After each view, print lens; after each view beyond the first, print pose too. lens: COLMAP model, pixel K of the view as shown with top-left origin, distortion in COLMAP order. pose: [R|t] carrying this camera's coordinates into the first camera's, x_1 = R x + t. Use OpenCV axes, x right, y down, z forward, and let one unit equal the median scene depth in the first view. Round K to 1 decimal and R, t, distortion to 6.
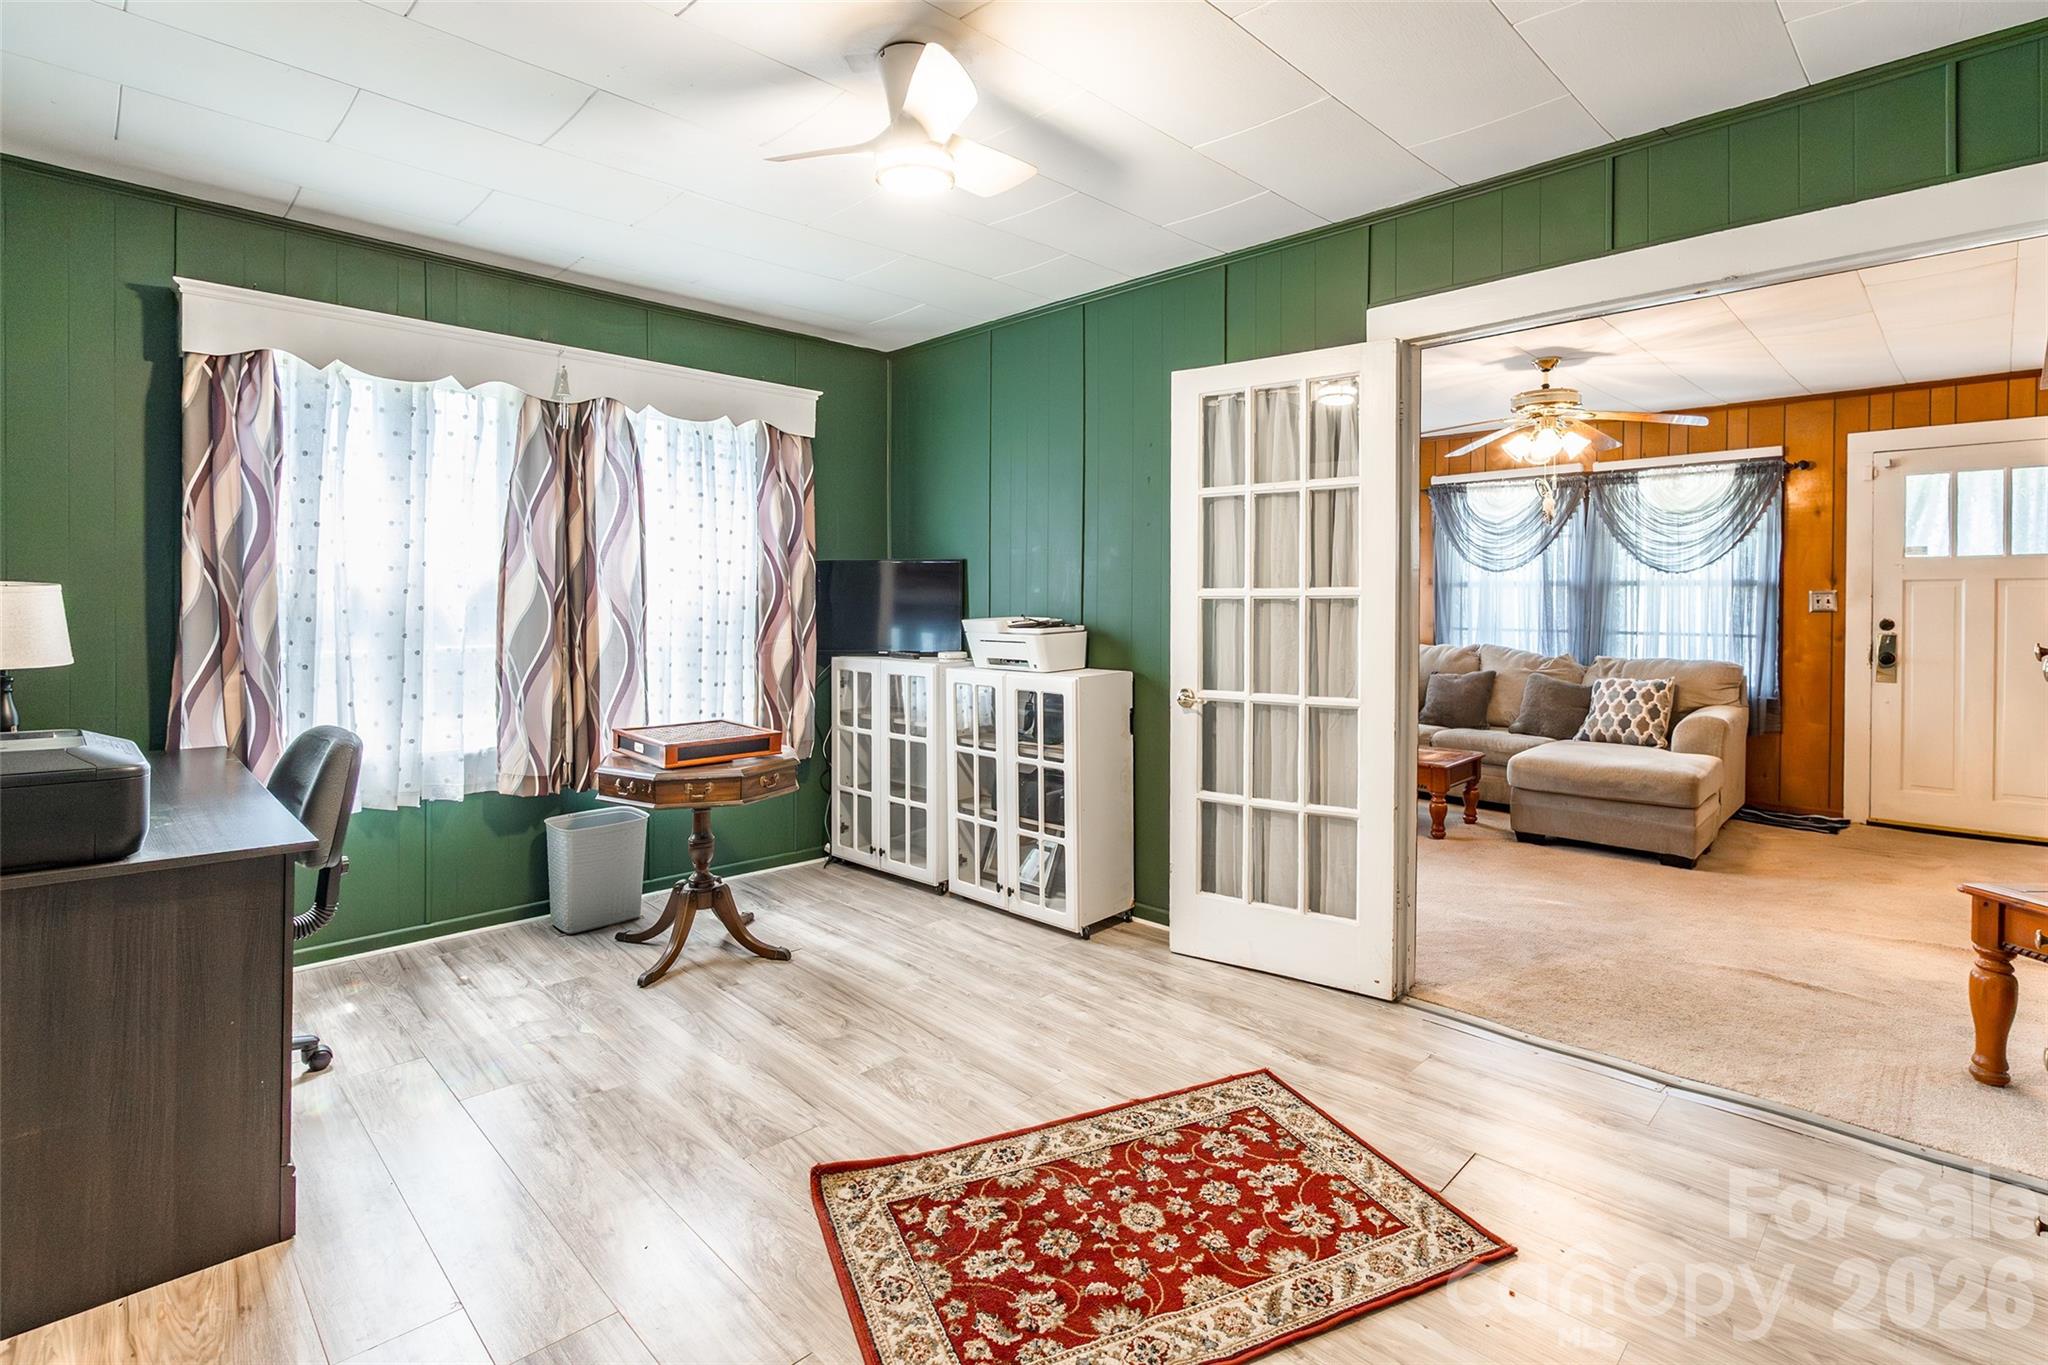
lens RADIAL K [[950.4, 0, 1069.6], [0, 950.4, 611.5], [0, 0, 1]] dist [-0.001702, -0.000391]
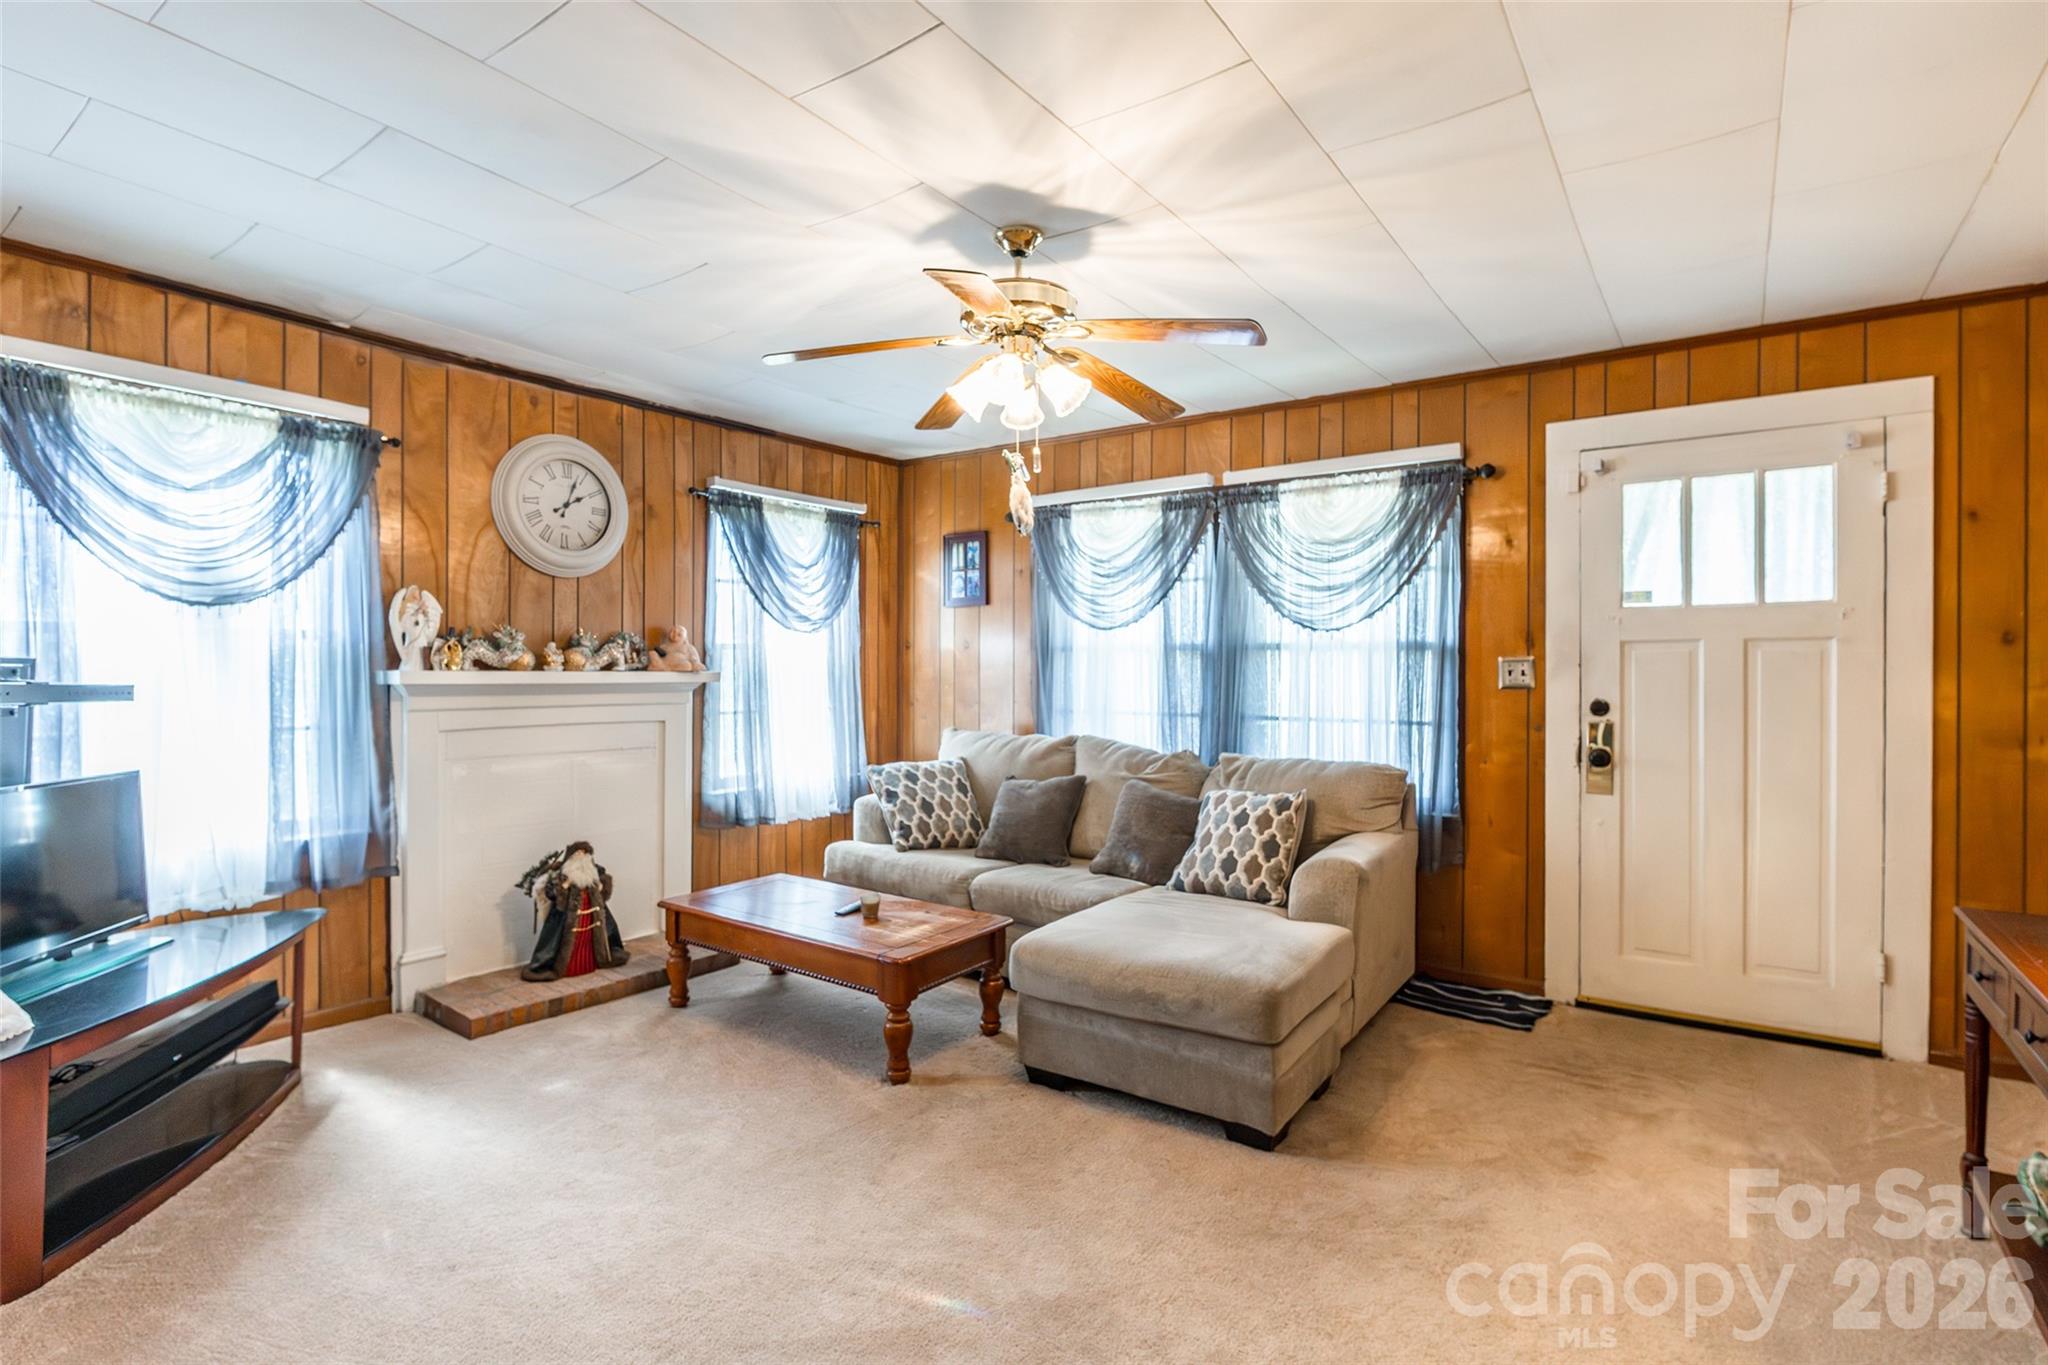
lens RADIAL K [[969.5, 0, 1027.0], [0, 969.5, 673.0], [0, 0, 1]] dist [-0.001789, -0.000143]
pose [[0.989638, -0.001482, 0.143577, 0.359220], [0.002672, 0.999964, -0.008096, -0.006172], [-0.143560, 0.008396, 0.989606, 0.377183]]
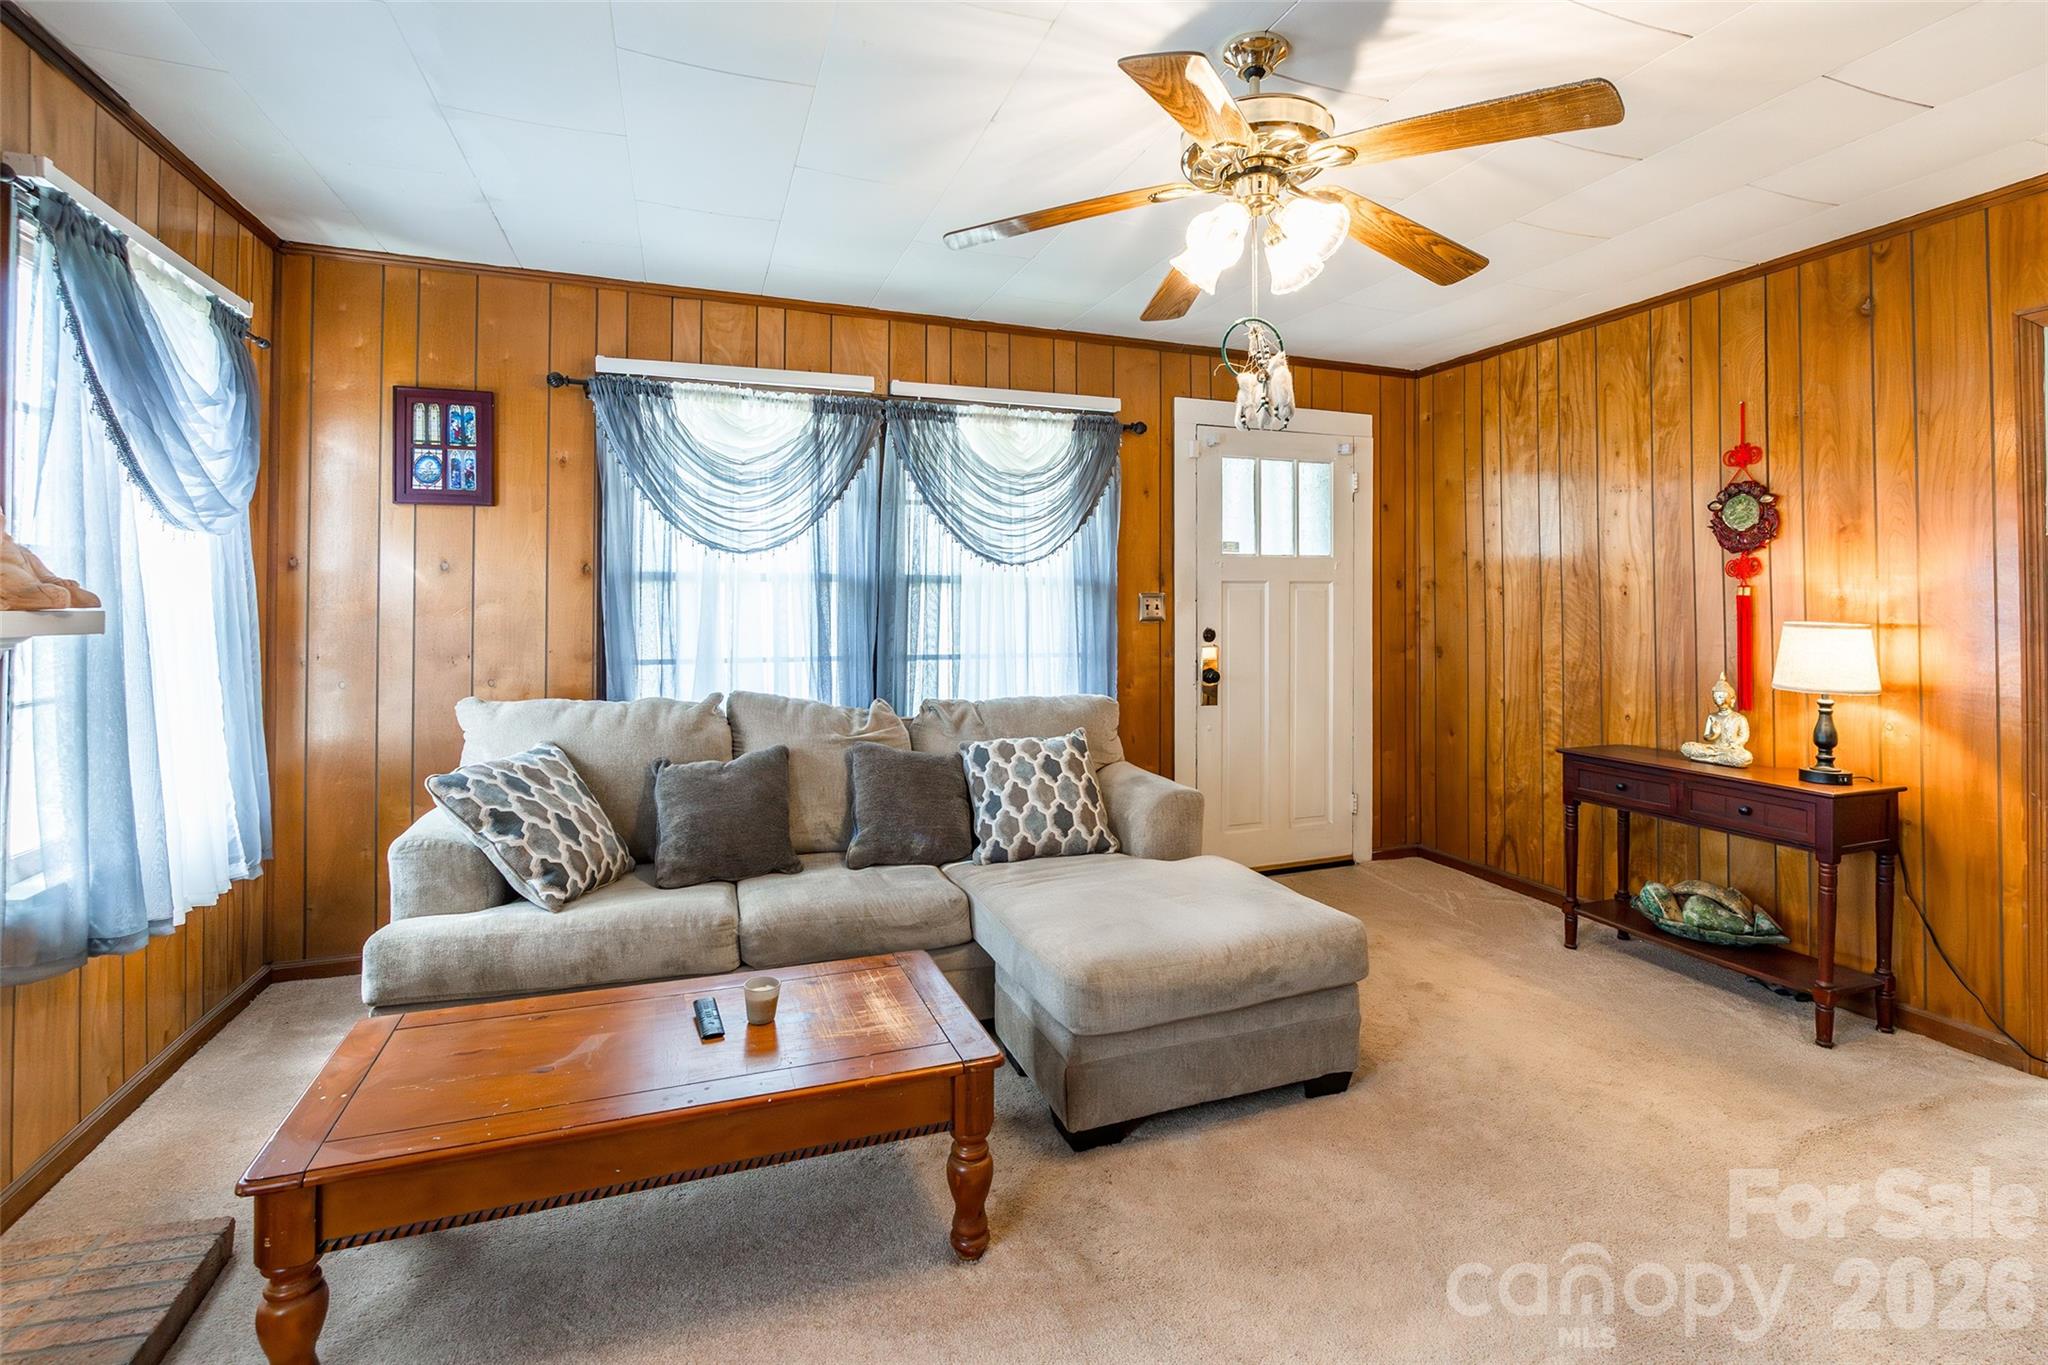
lens RADIAL K [[934.1, 0, 1032.3], [0, 934.1, 592.0], [0, 0, 1]] dist [-0.004234, -0.000228]
pose [[0.447503, 0.010843, 0.894217, 0.067757], [0.013132, 0.999739, -0.018695, -0.010254], [-0.894186, 0.020109, 0.447244, 0.764460]]
